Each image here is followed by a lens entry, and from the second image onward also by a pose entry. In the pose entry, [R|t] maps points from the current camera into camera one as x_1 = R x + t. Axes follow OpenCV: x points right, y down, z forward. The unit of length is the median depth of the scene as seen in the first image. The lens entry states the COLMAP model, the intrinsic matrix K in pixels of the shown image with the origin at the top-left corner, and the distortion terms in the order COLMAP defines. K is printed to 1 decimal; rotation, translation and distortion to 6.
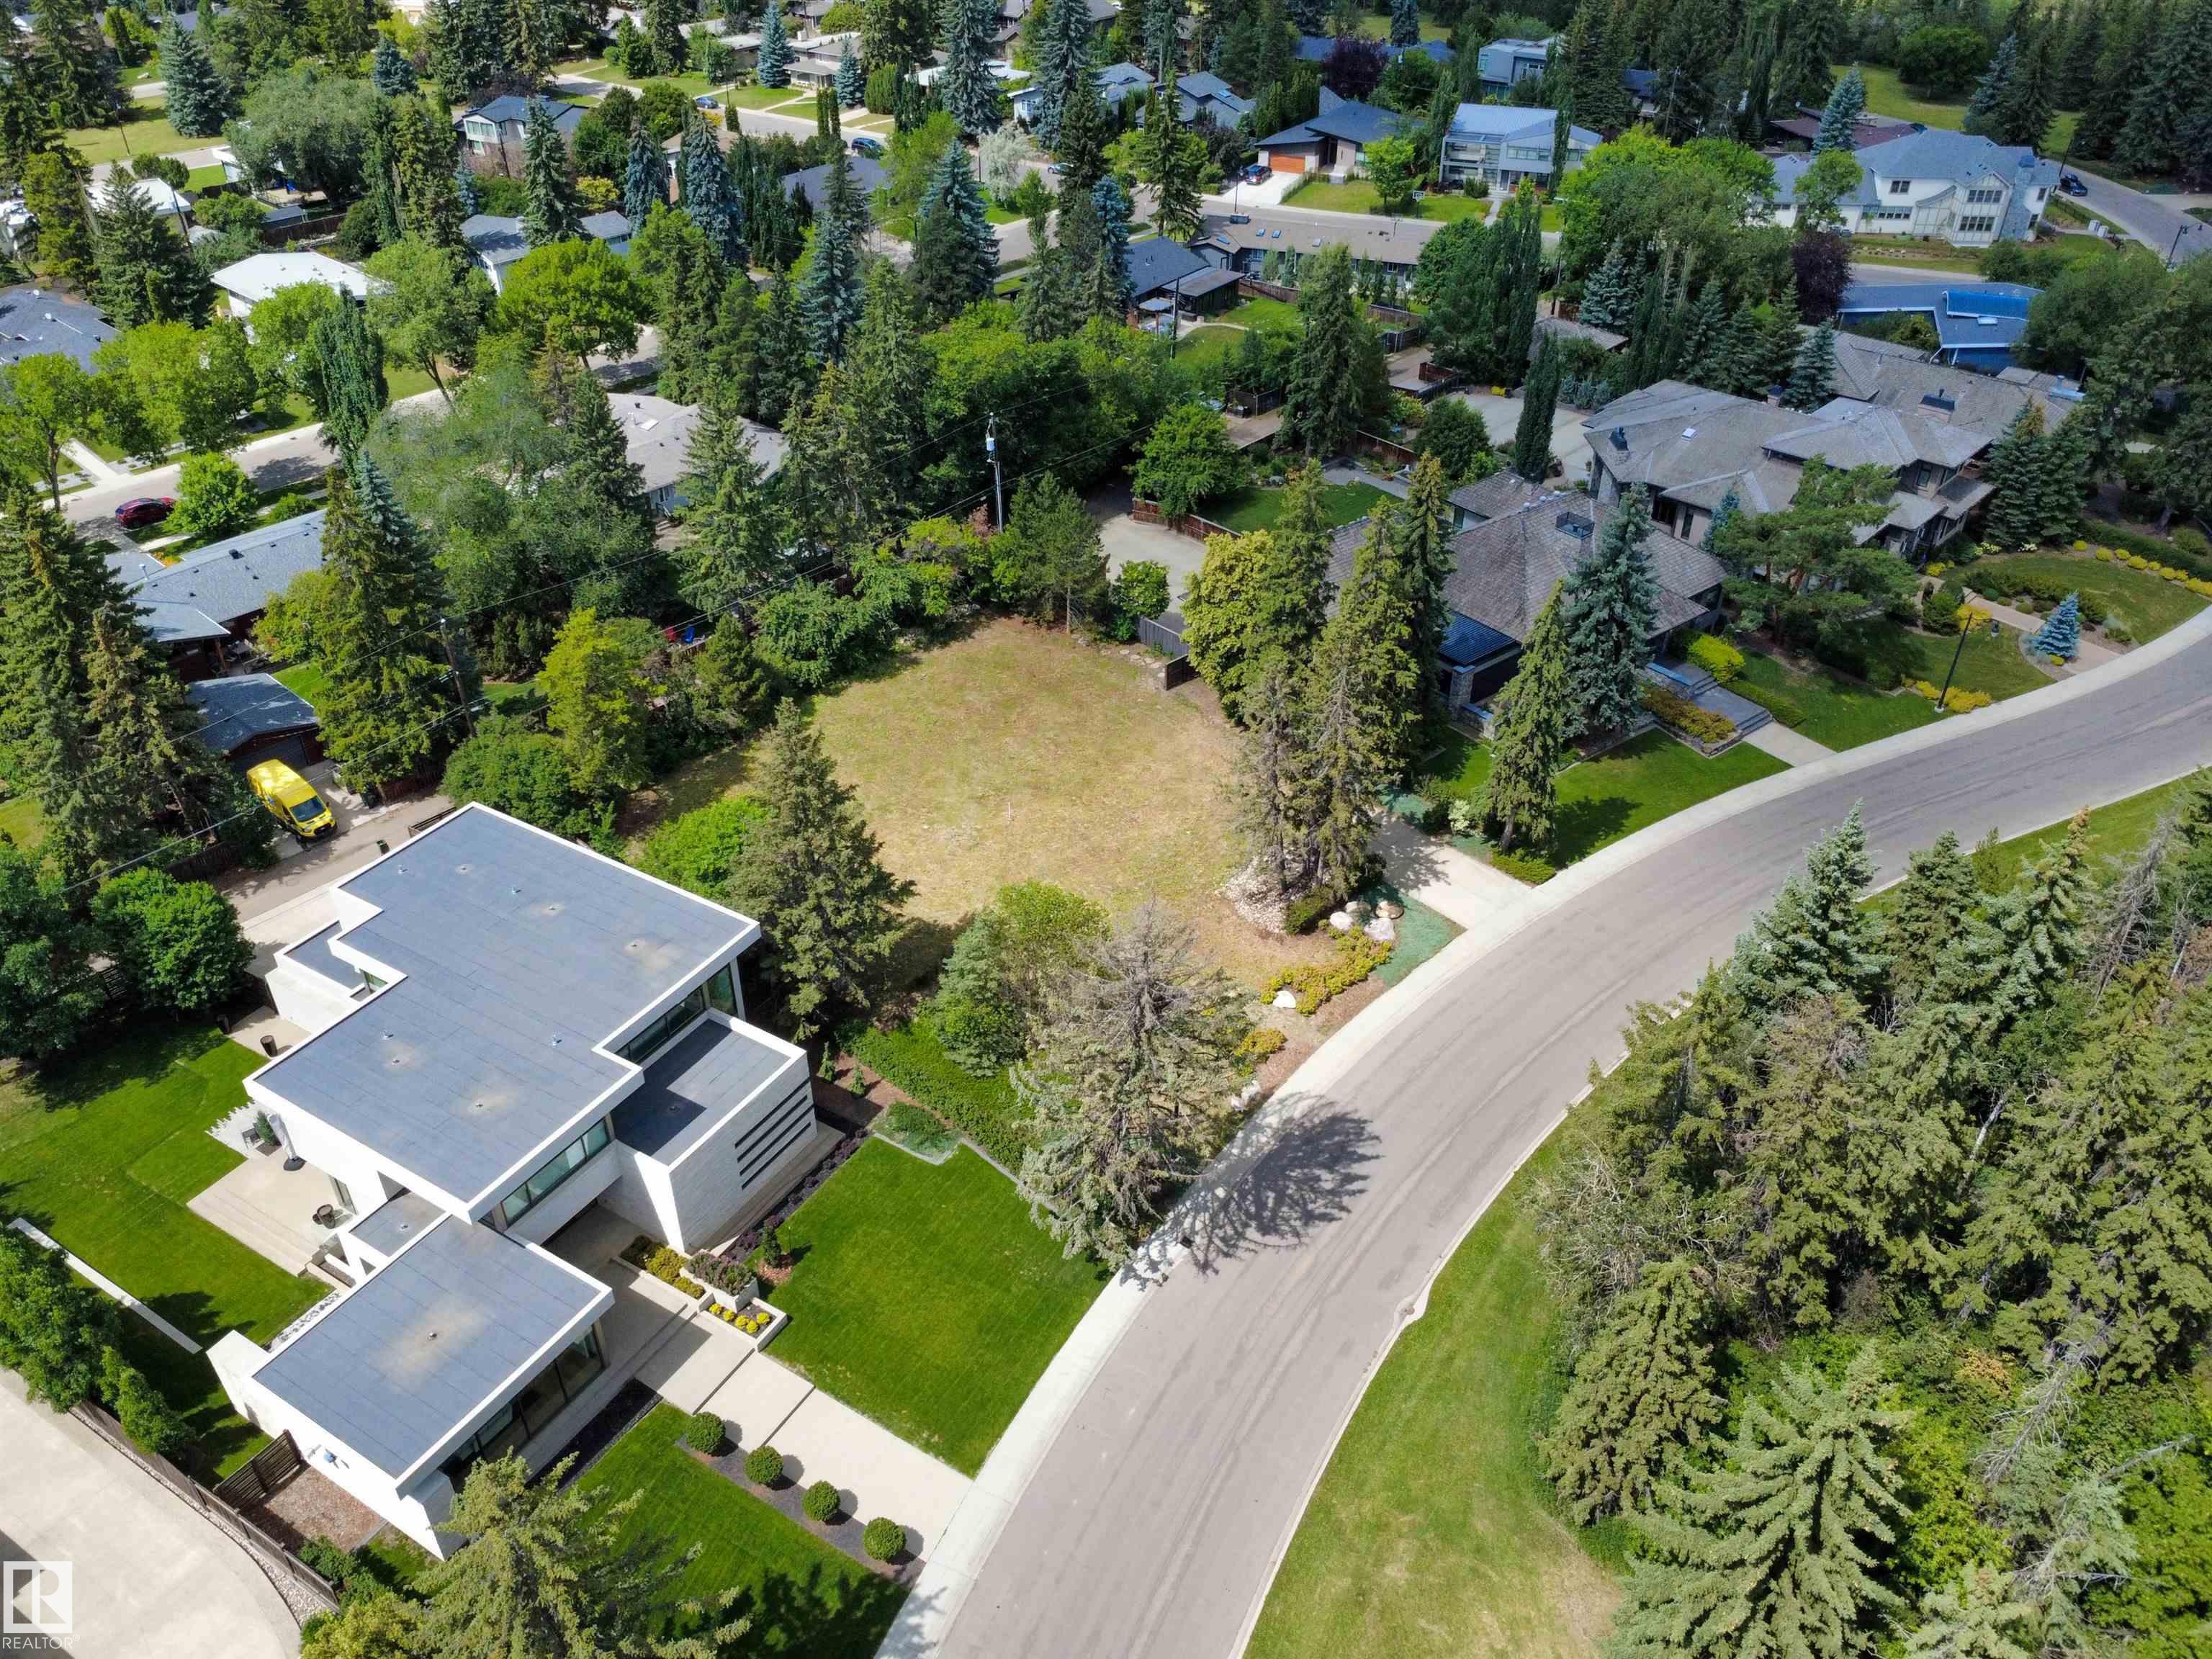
lens RADIAL K [[1659.9, 0, 1106.0], [0, 1659.9, 831.0], [0, 0, 1]] dist [-0.001708, -0.004499]
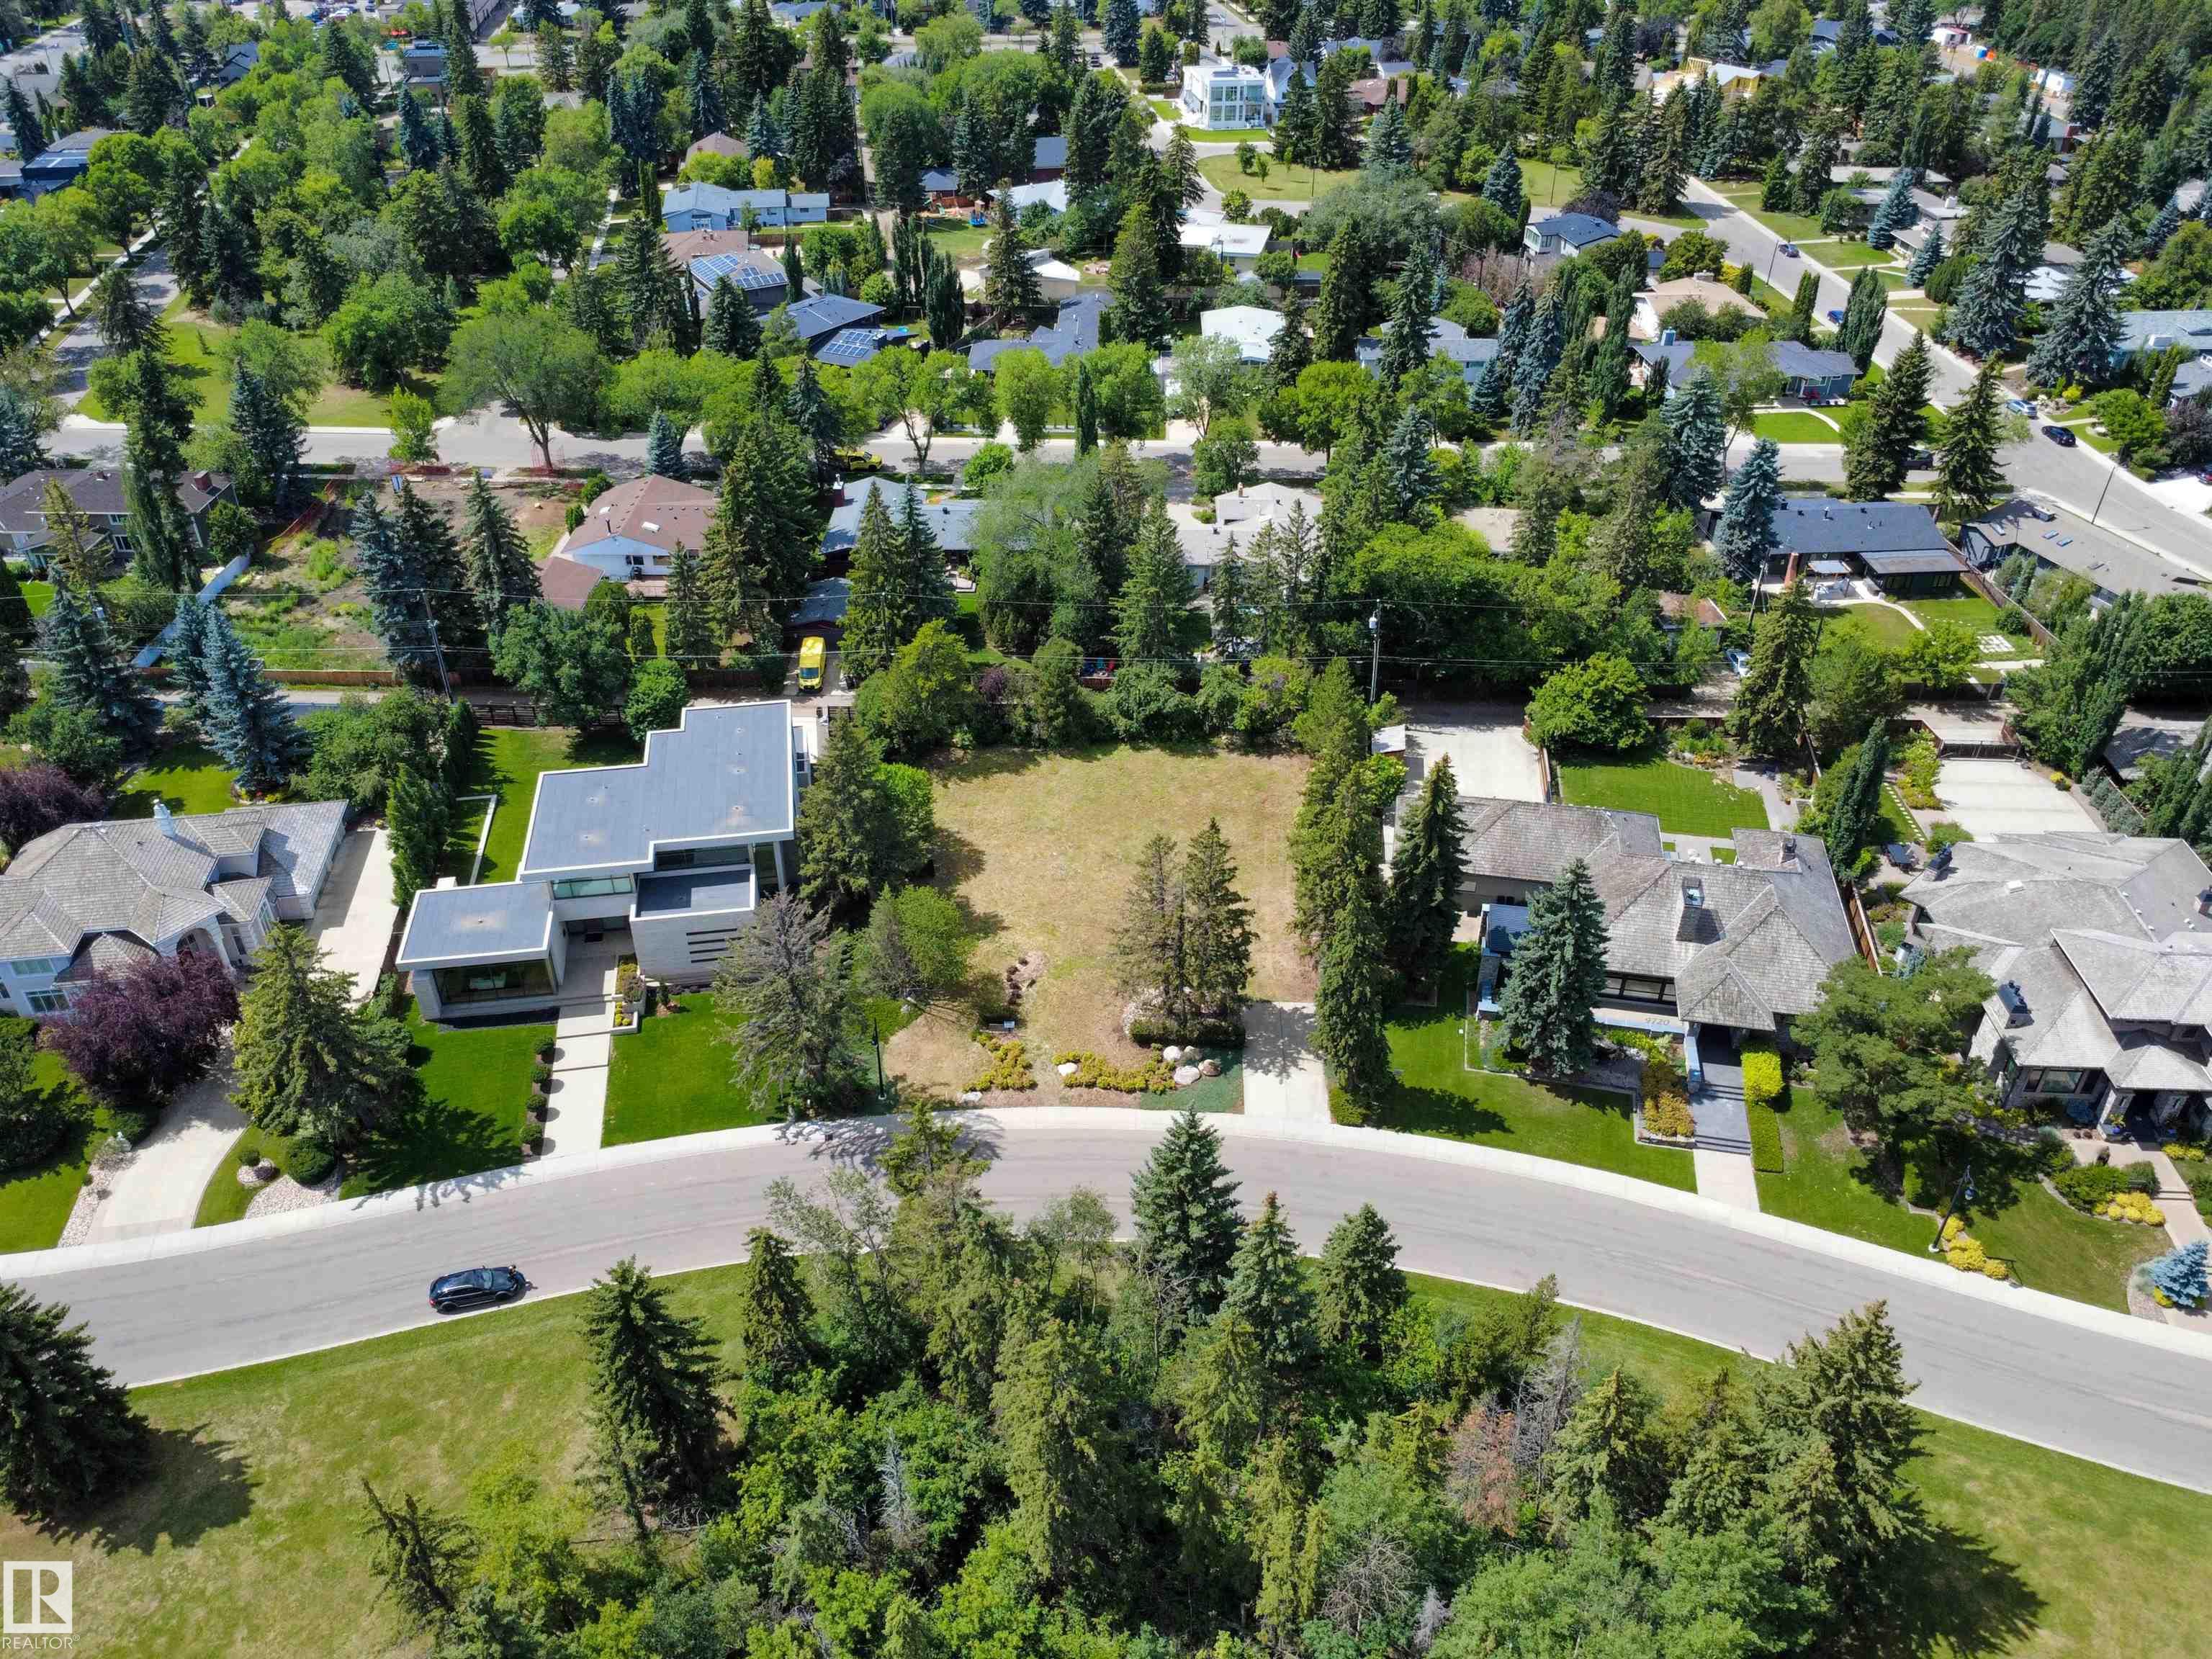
lens RADIAL K [[1659.9, 0, 1103.1], [0, 1659.9, 833.1], [0, 0, 1]] dist [-0.001708, -0.004499]
pose [[0.656519, 0.432714, -0.617852, 0.924026], [-0.433202, 0.886839, 0.160787, -0.311523], [0.617510, 0.162095, 0.769679, -0.037208]]
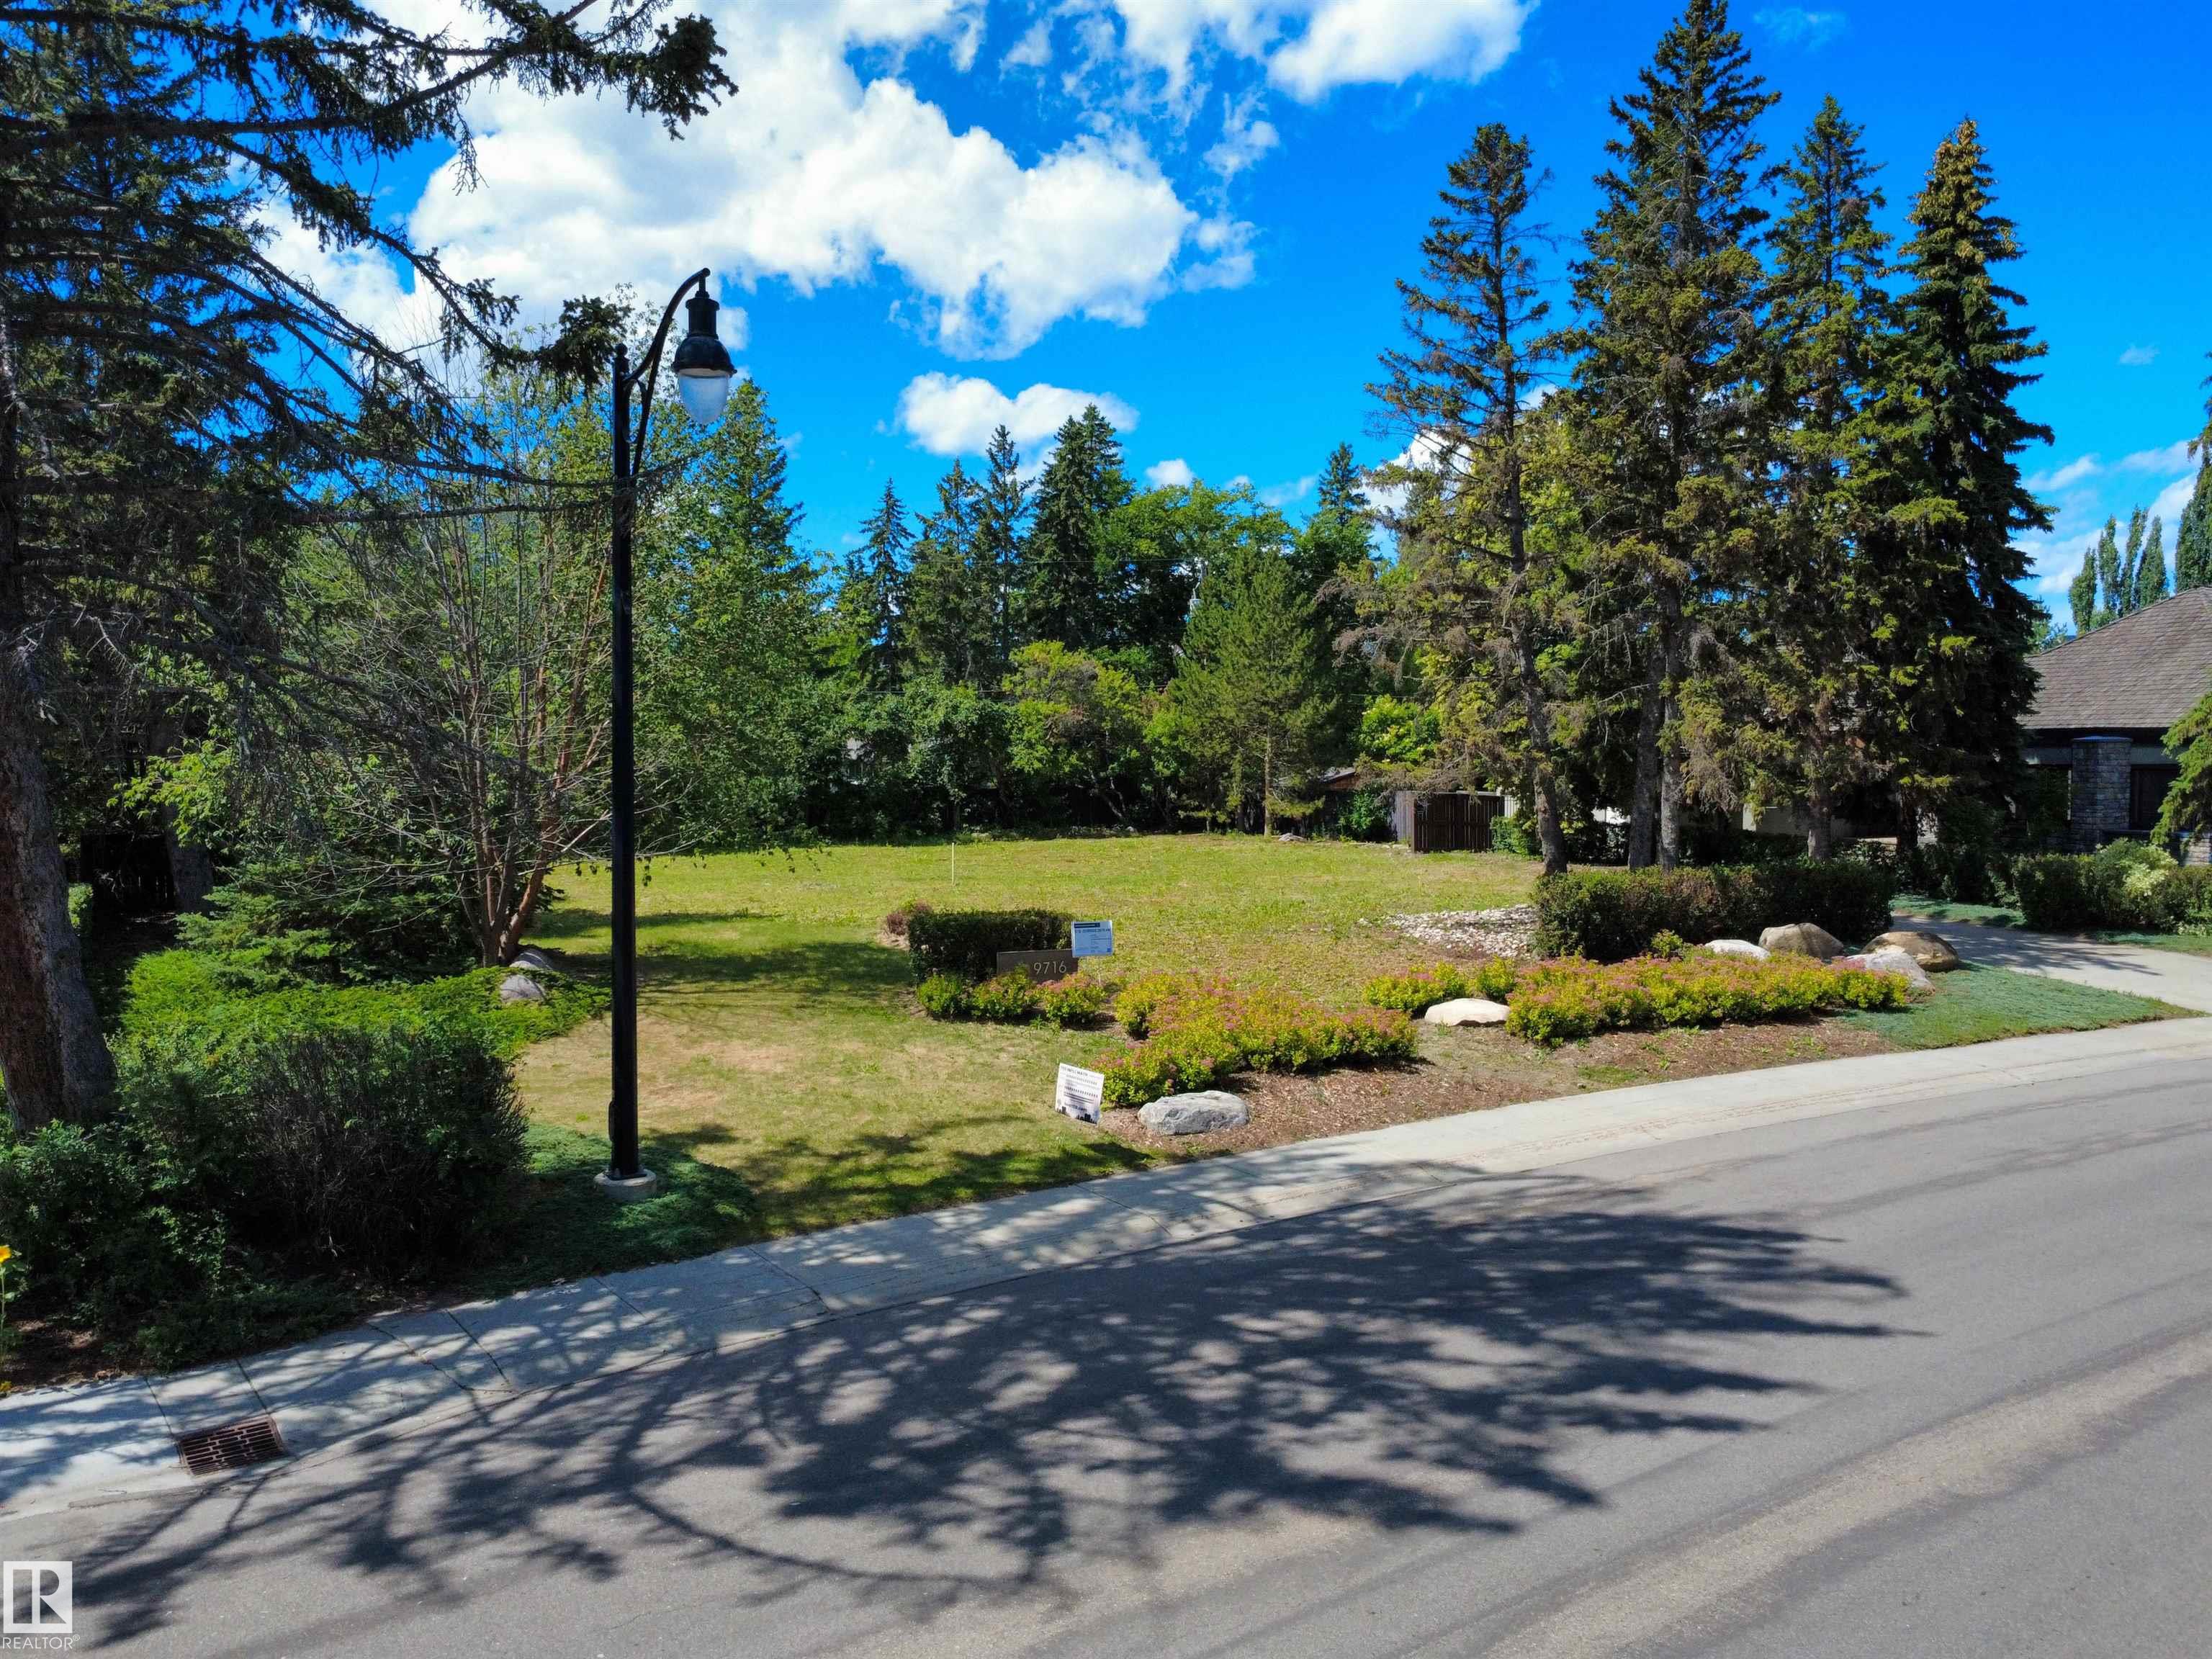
lens RADIAL K [[1659.9, 0, 1100.9], [0, 1659.9, 830.0], [0, 0, 1]] dist [-0.001708, -0.004499]
pose [[0.947544, 0.006222, -0.319564, 0.145151], [-0.175170, 0.846396, -0.502921, 0.237581], [0.267349, 0.532518, 0.803087, 0.804034]]
